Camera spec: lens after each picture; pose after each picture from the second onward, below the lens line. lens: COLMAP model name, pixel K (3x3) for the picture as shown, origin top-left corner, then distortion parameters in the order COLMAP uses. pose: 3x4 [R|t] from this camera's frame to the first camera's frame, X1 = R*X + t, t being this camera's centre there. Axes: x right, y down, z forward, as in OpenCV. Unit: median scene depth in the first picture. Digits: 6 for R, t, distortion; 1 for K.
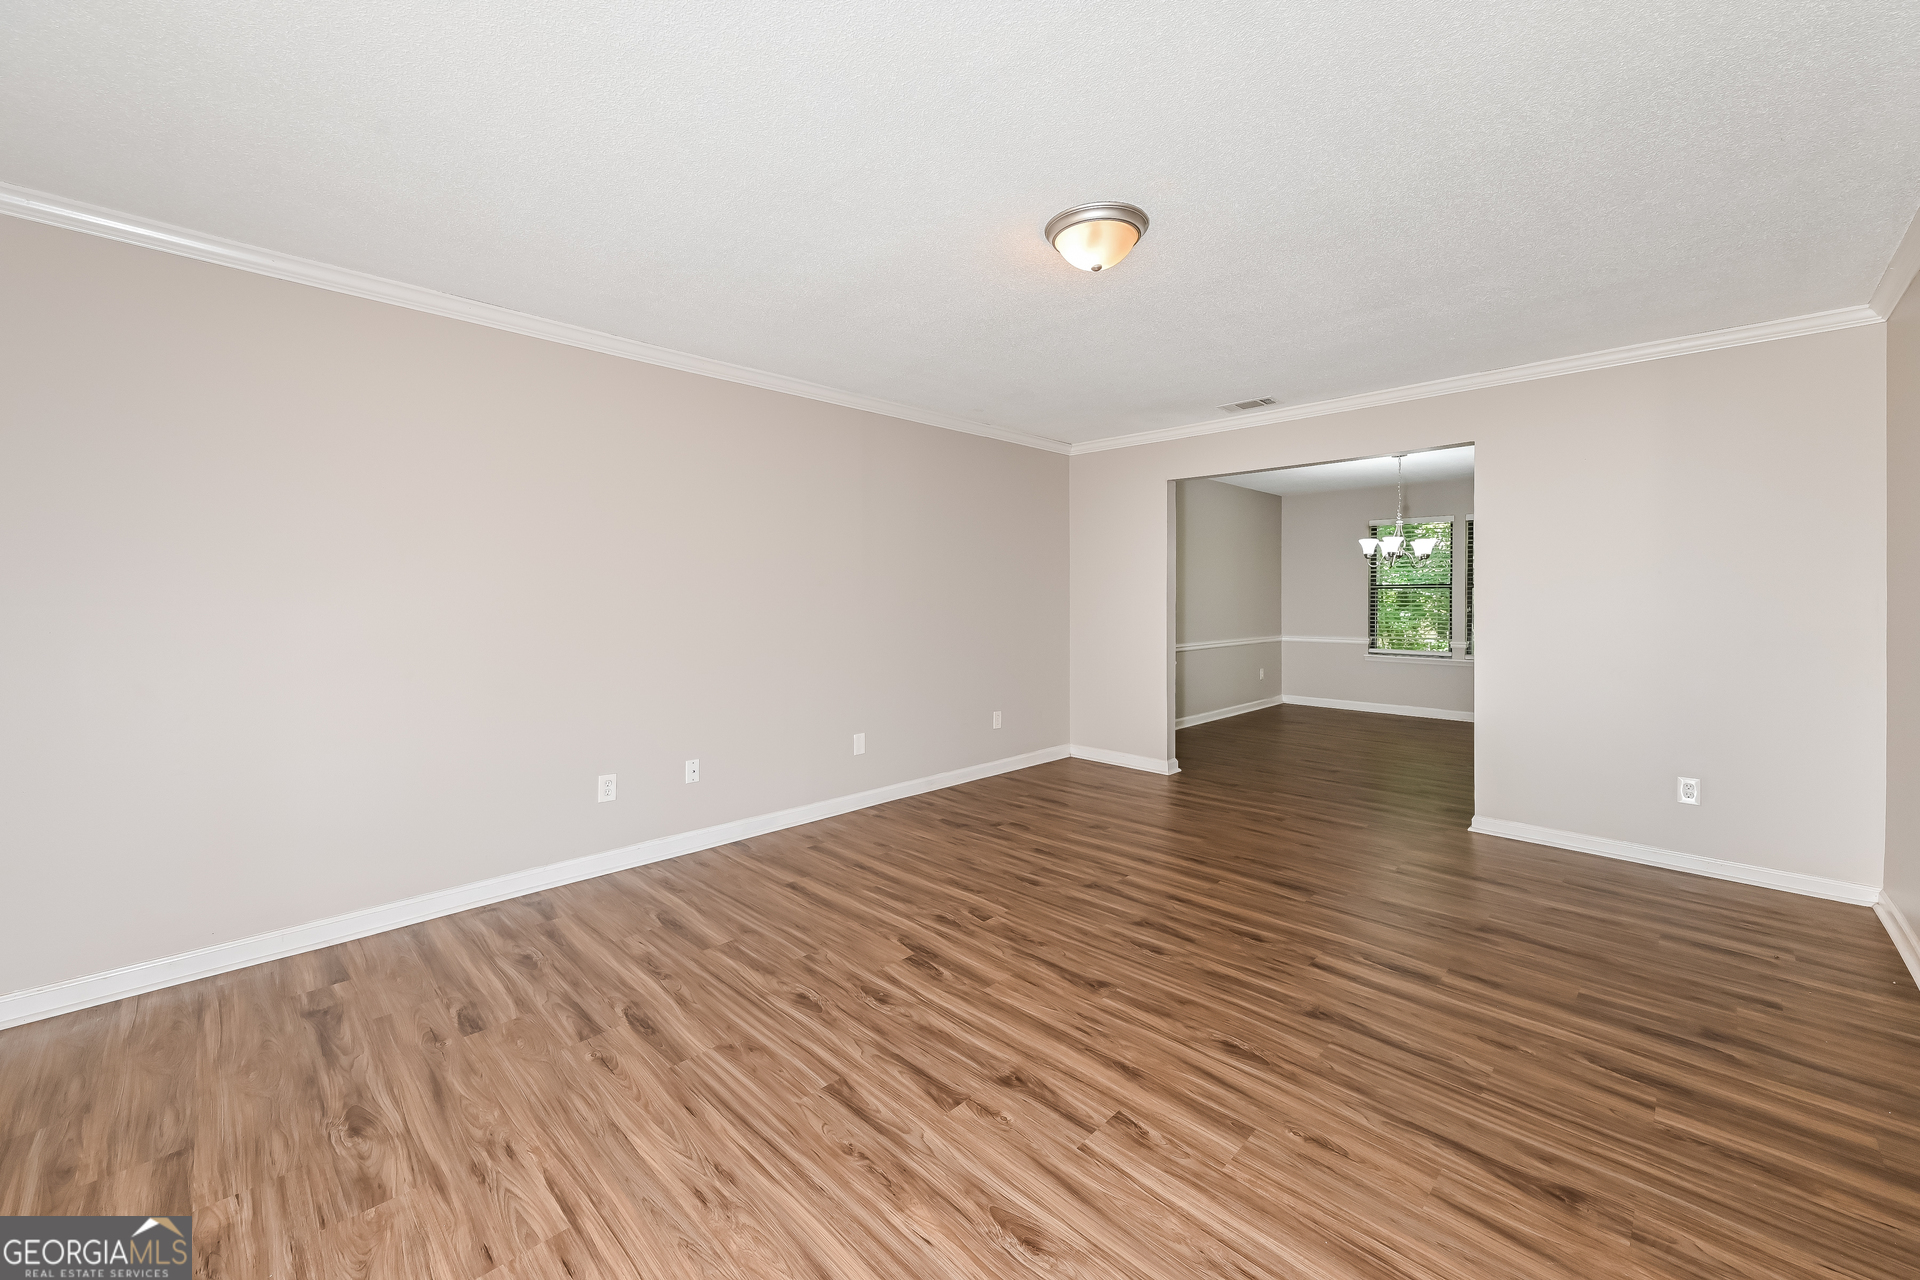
lens RADIAL K [[746.1, 0, 965.2], [0, 746.1, 609.6], [0, 0, 1]] dist [0.001190, 0.000056]
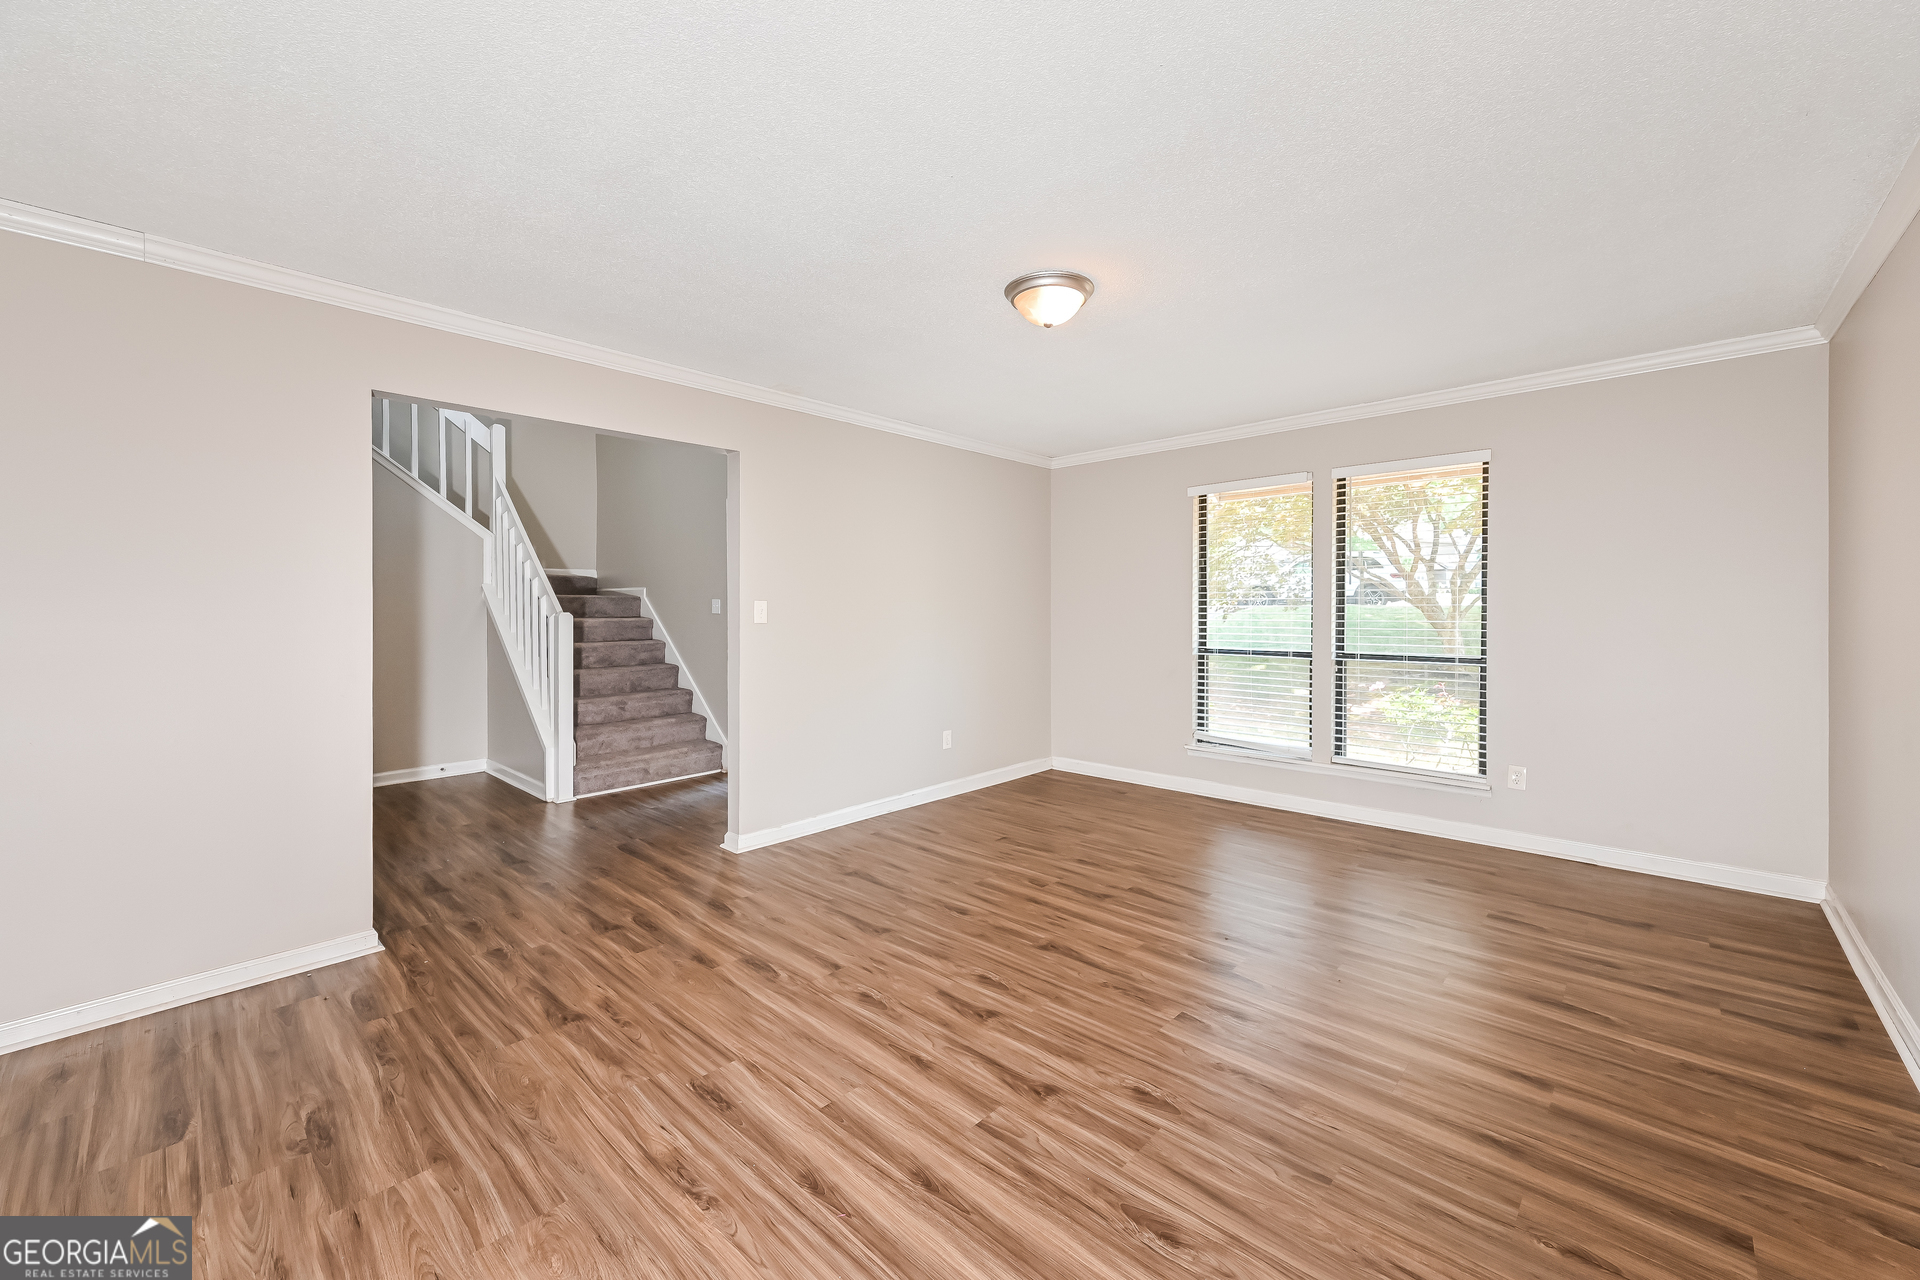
lens RADIAL K [[746.1, 0, 965.2], [0, 746.1, 609.6], [0, 0, 1]] dist [0.001190, 0.000056]
pose [[-0.999667, 0.006283, -0.025043, 0.337909], [0.005942, 0.999889, 0.013653, -0.036738], [0.025126, 0.013500, -0.999593, 2.186212]]
